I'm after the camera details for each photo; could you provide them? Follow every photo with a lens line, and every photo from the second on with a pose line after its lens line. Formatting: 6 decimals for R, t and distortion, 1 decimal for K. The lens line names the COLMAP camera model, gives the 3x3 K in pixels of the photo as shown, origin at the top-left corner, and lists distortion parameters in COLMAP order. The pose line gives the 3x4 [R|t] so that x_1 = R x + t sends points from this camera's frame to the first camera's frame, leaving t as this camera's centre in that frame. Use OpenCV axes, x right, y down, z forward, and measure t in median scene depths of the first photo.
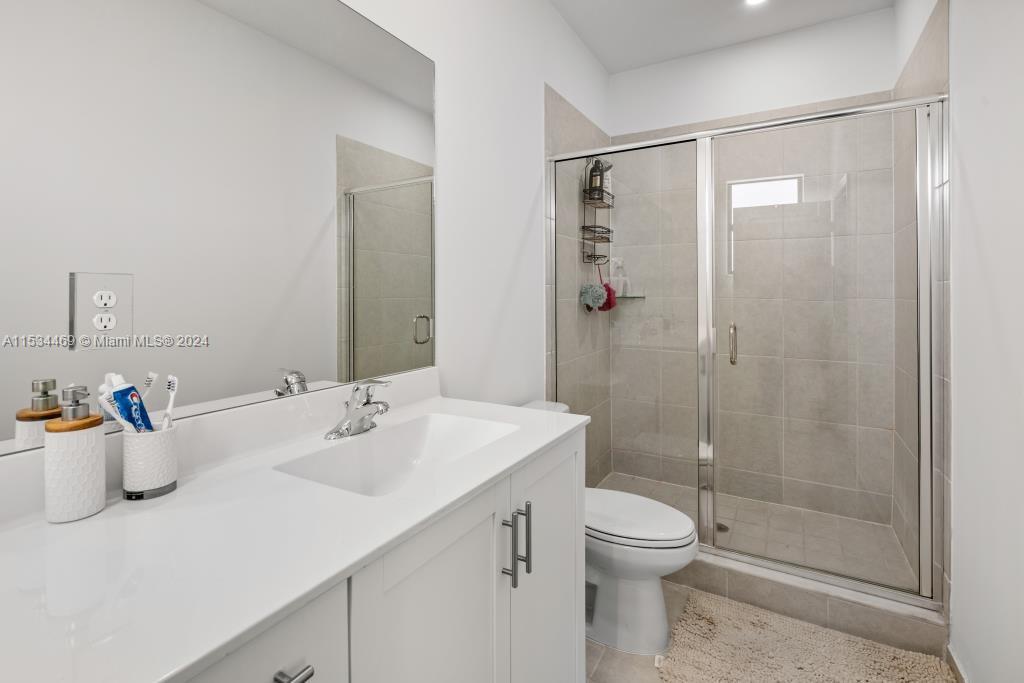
lens RADIAL K [[463.4, 0, 494.4], [0, 463.4, 290.8], [0, 0, 1]] dist [-0.010238, 0.003527]
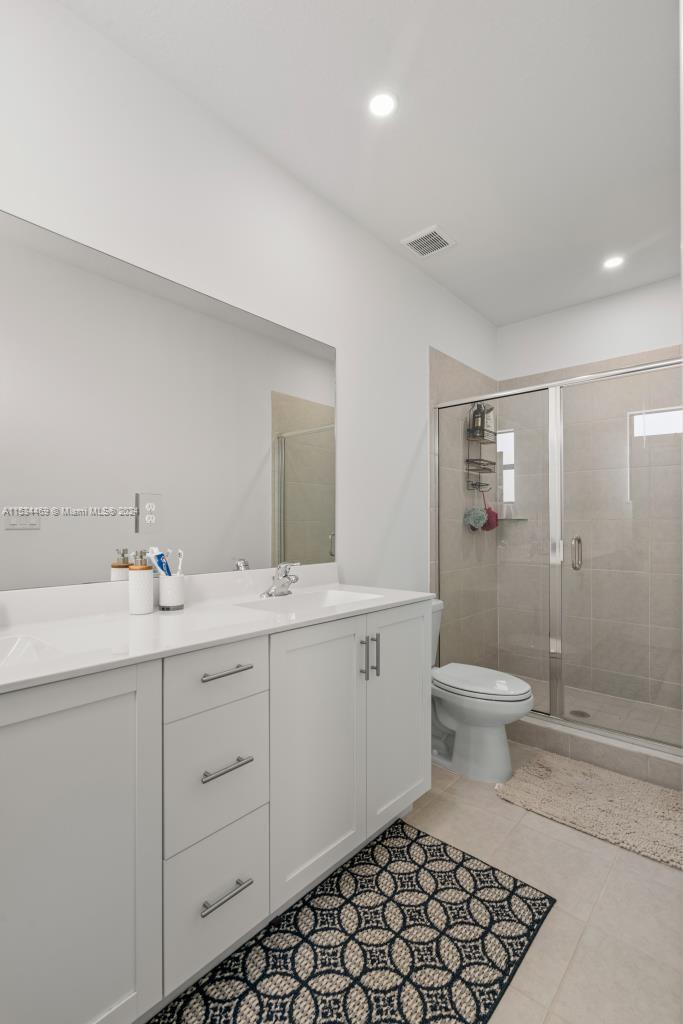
lens RADIAL K [[463.4, 0, 343.4], [0, 463.4, 516.2], [0, 0, 1]] dist [-0.010238, 0.003527]
pose [[0.983571, -0.000134, -0.180519, 0.129442], [-0.002547, 0.999890, -0.014619, 0.035844], [0.180501, 0.014839, 0.983463, -0.331768]]
